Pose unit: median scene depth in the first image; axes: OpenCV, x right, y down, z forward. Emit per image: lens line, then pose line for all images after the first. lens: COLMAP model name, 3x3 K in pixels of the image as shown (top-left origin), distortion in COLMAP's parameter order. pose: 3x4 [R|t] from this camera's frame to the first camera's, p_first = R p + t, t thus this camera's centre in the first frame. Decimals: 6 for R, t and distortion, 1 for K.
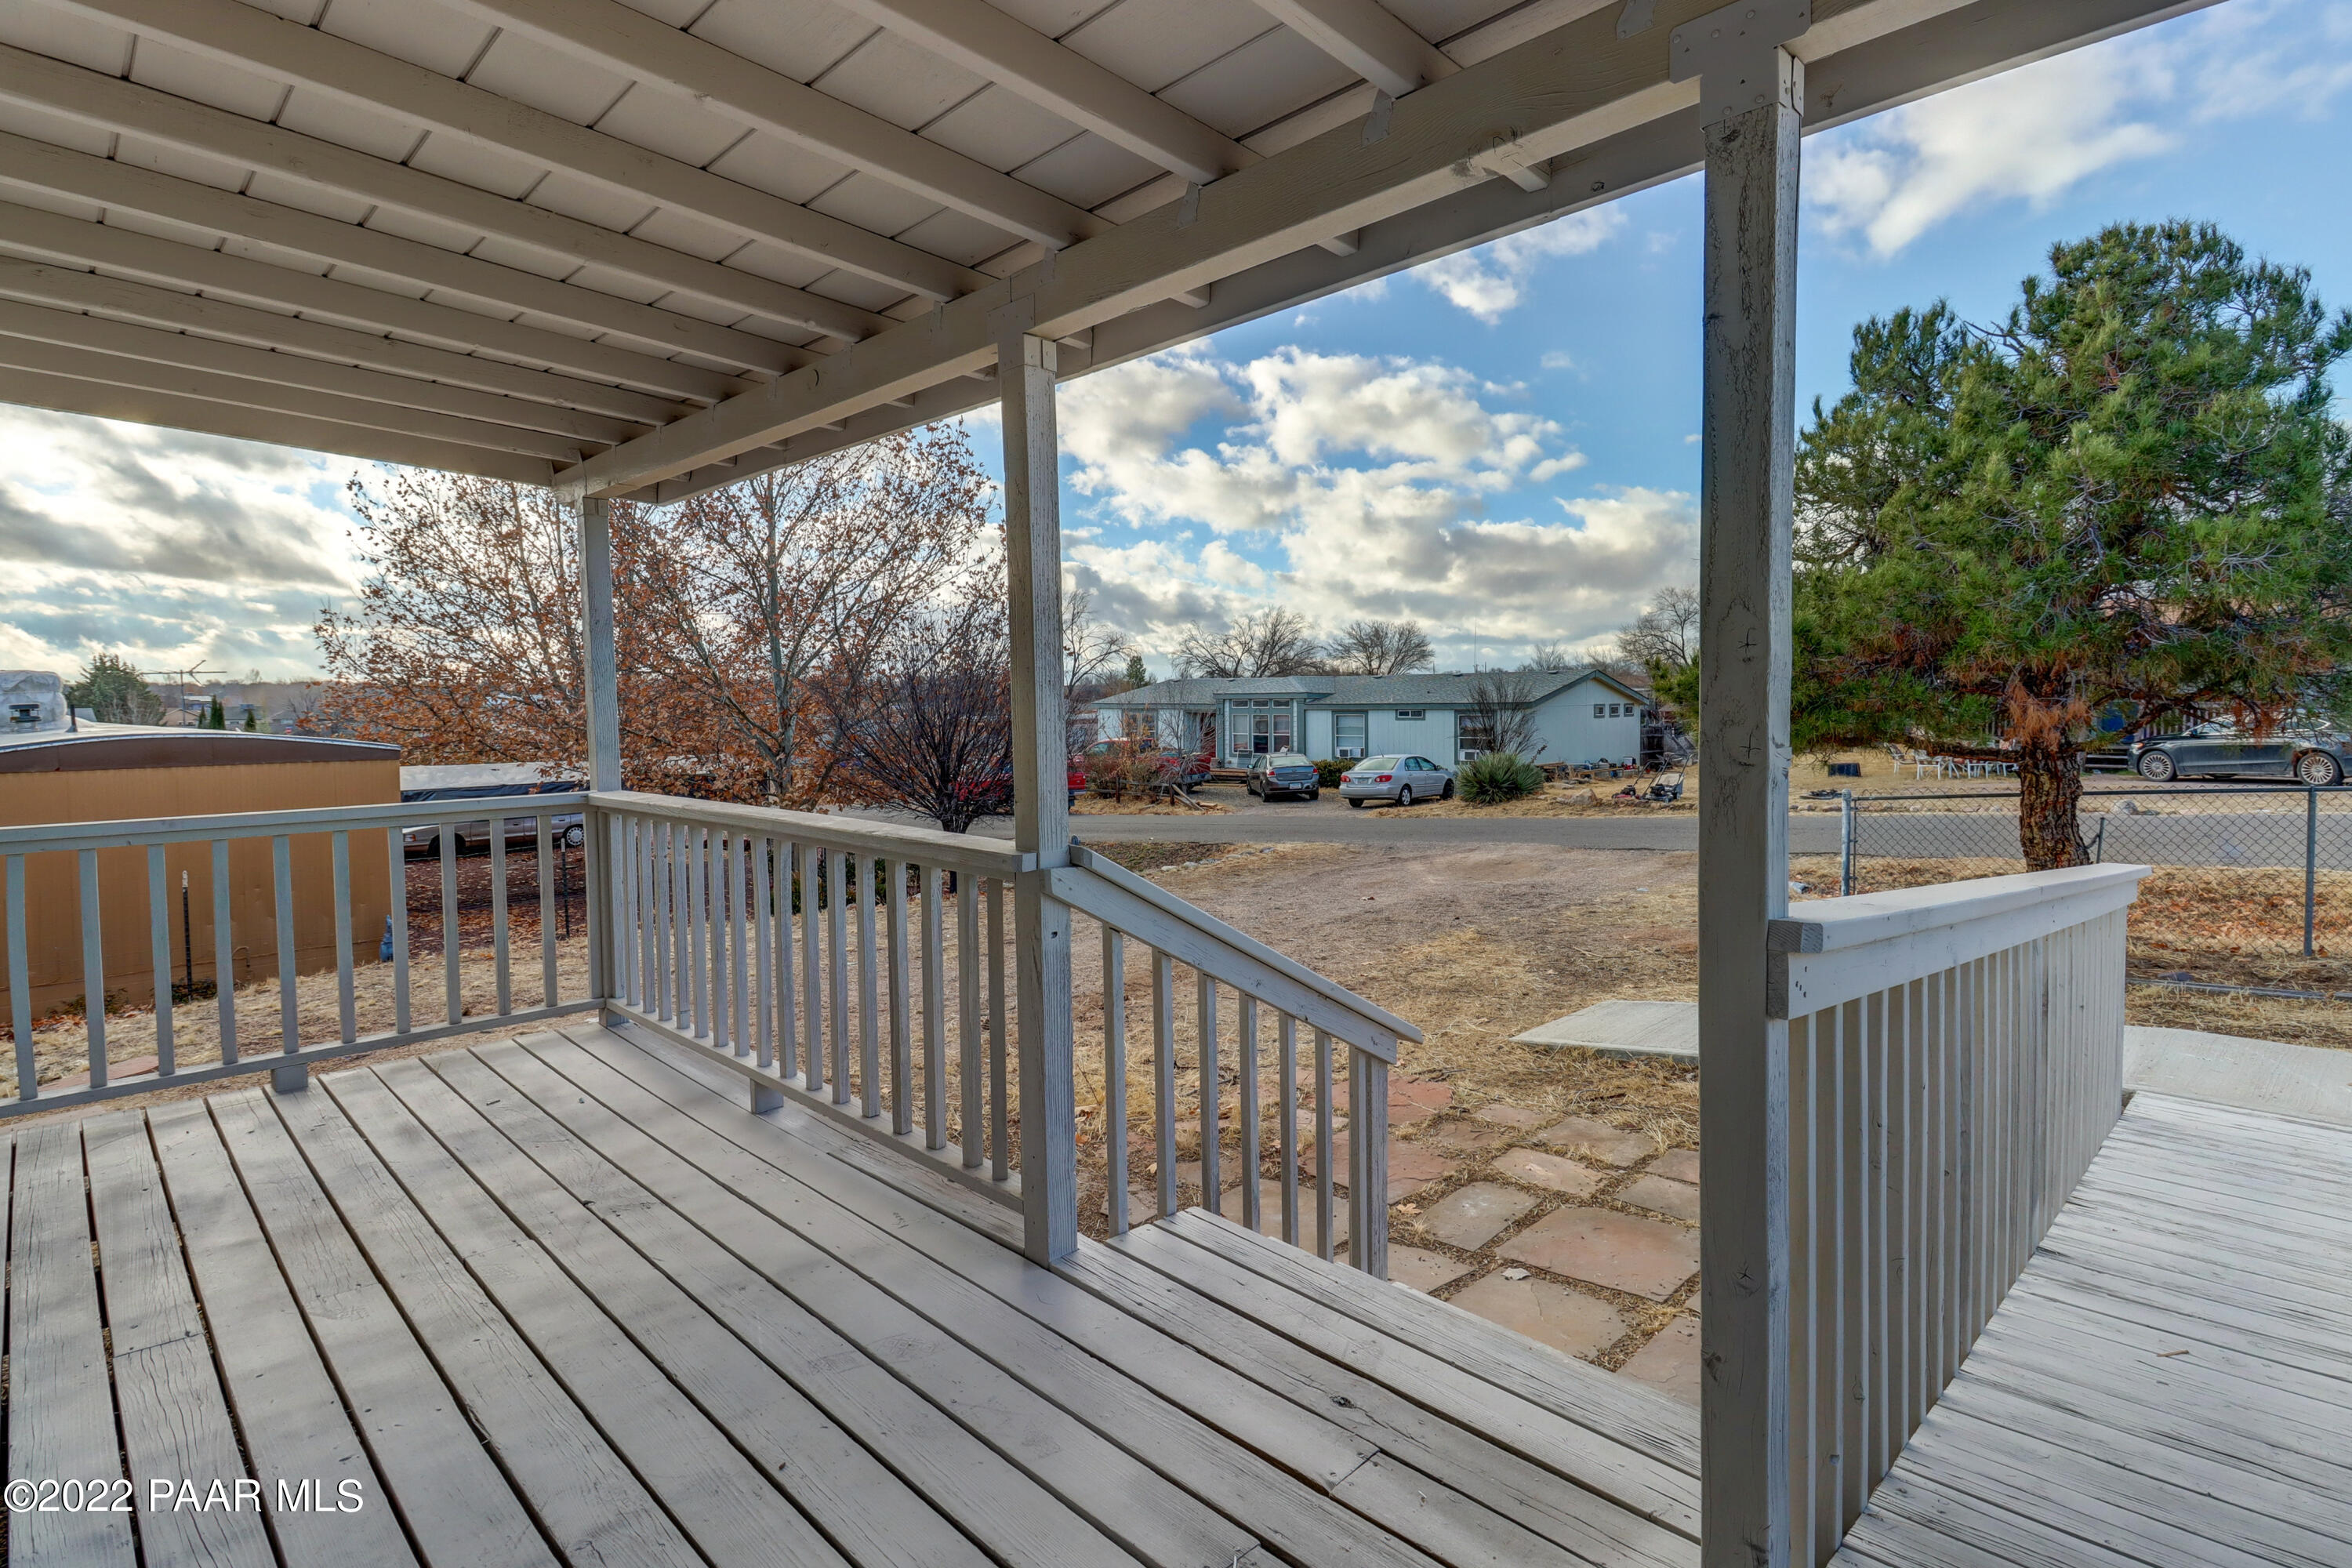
lens RADIAL K [[1094.3, 0, 1160.1], [0, 1094.3, 750.3], [0, 0, 1]] dist [0.004554, -0.009840]
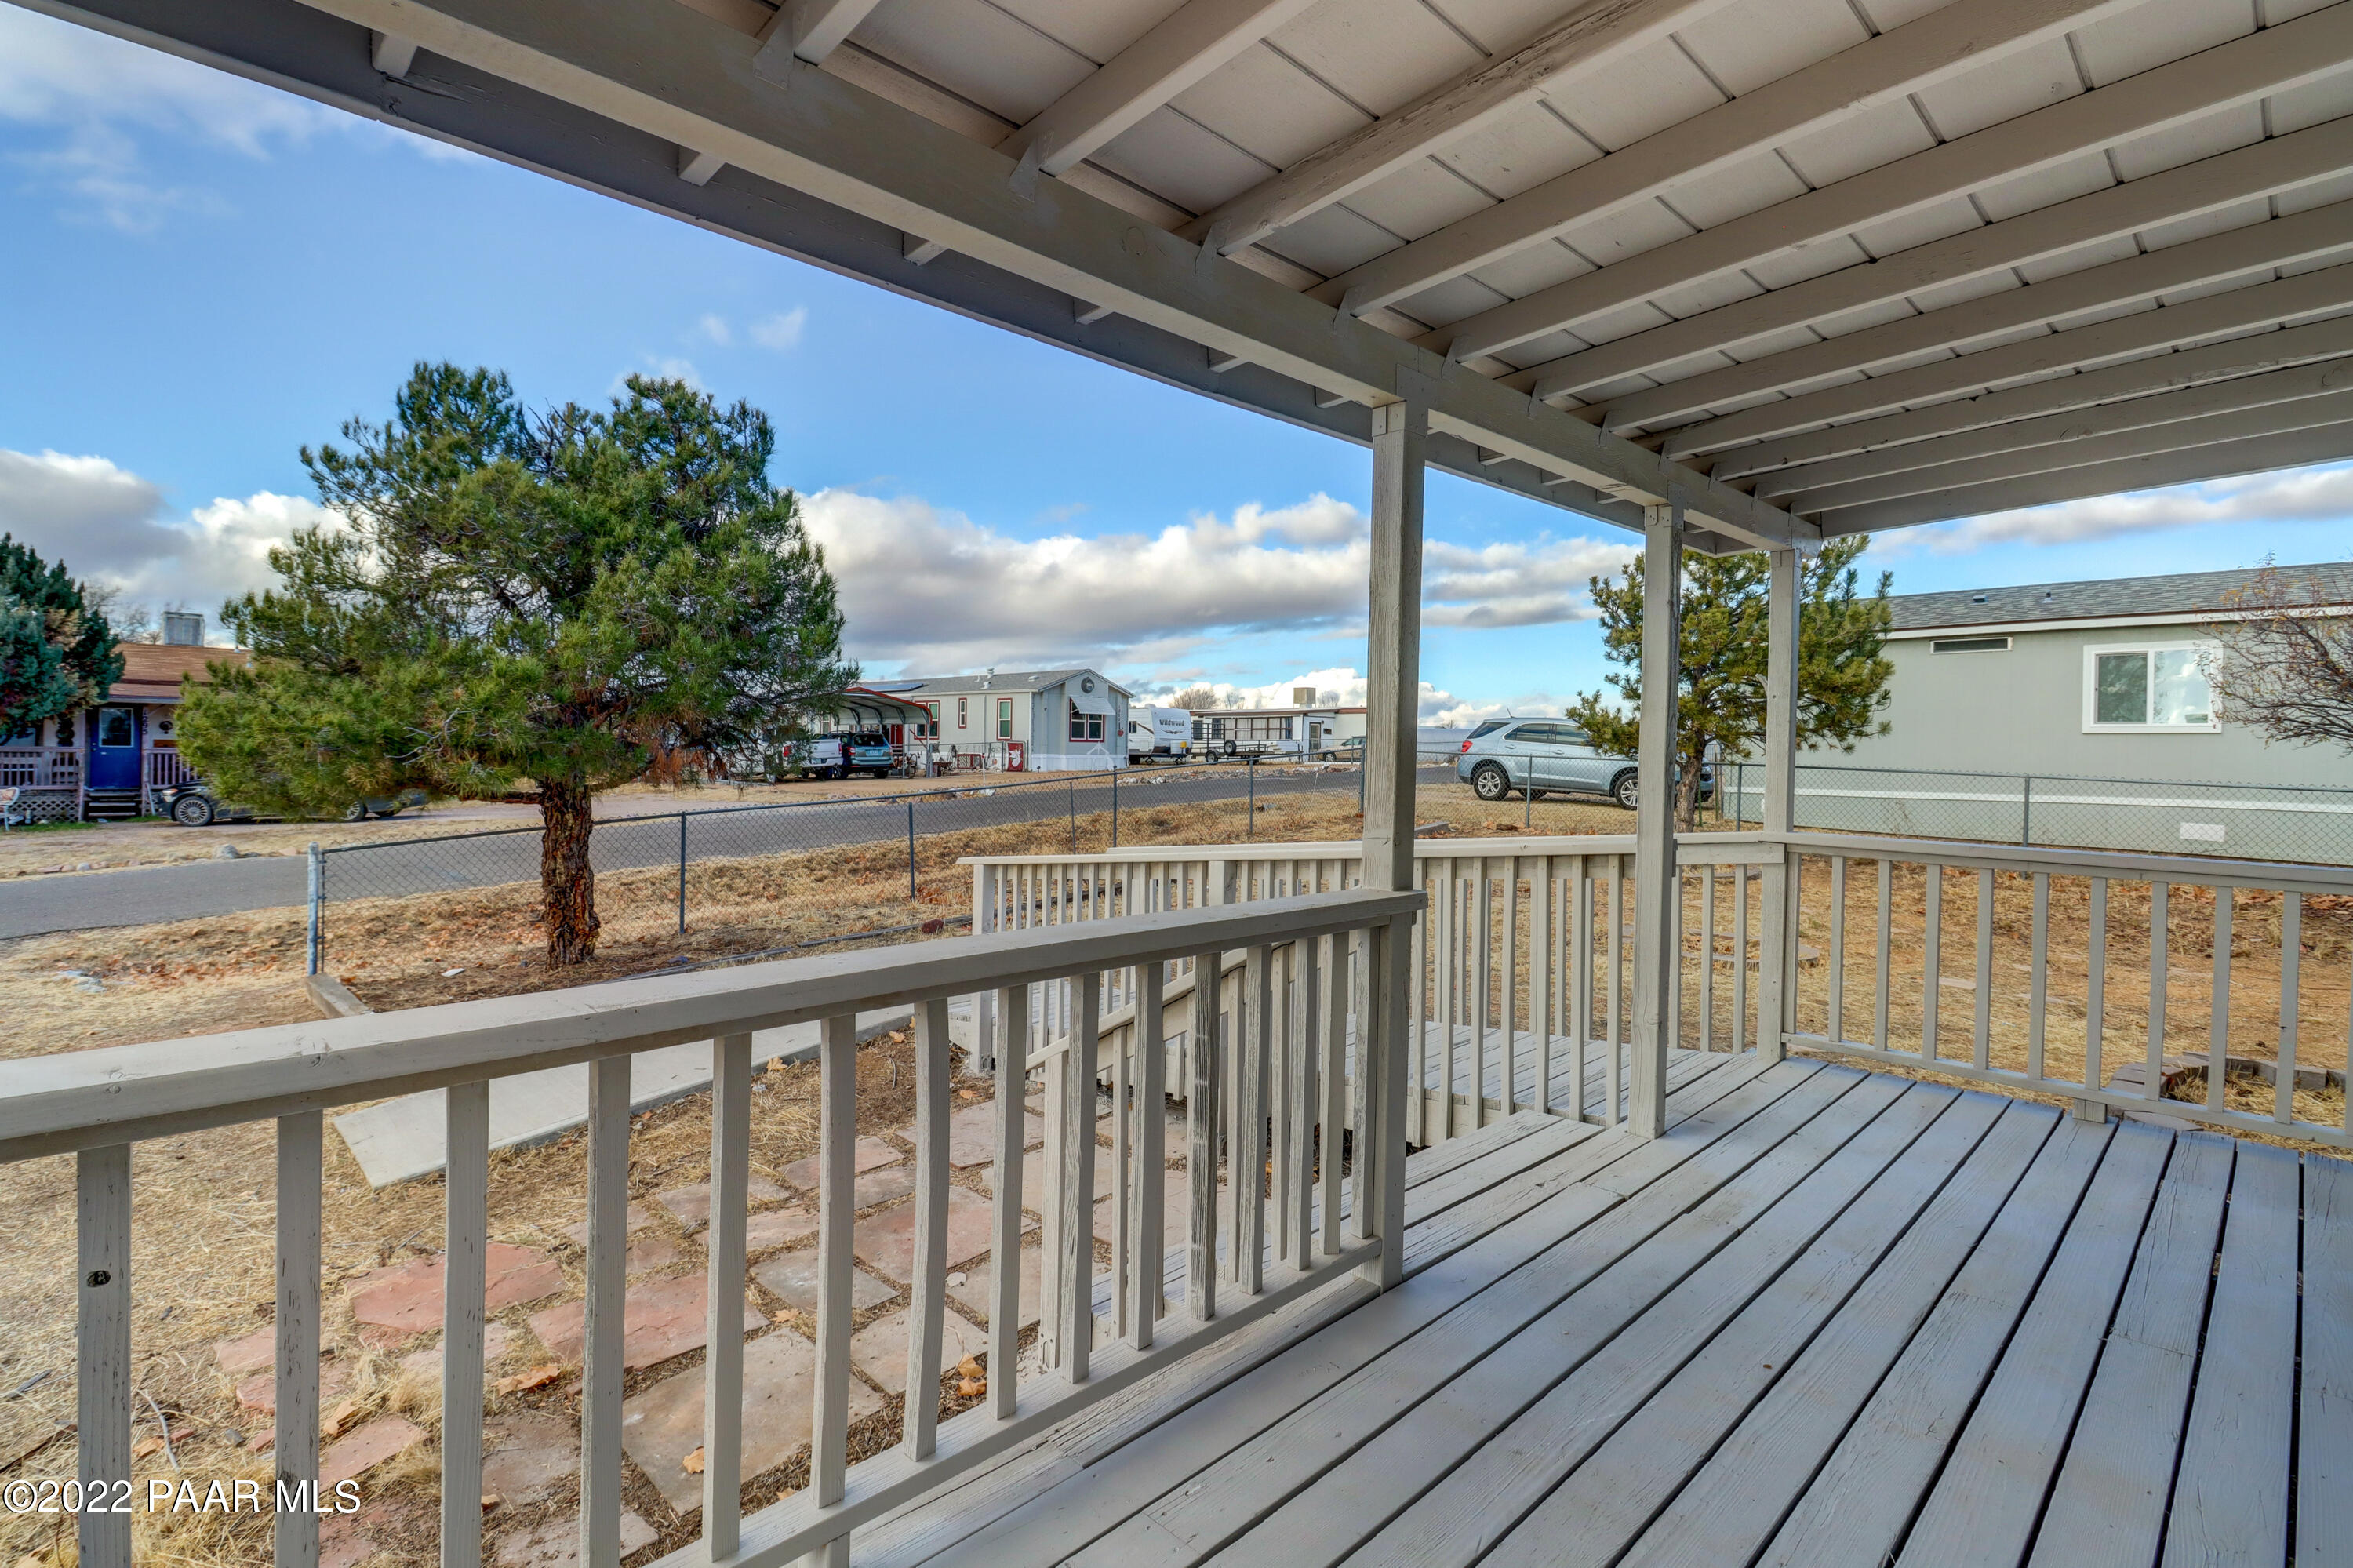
lens RADIAL K [[1094.8, 0, 1160.6], [0, 1094.8, 750.3], [0, 0, 1]] dist [0.004554, -0.009840]
pose [[0.042165, 0.014164, 0.999010, -0.324937], [0.028180, 0.999485, -0.015361, -0.008270], [-0.998713, 0.028800, 0.041744, 0.324022]]
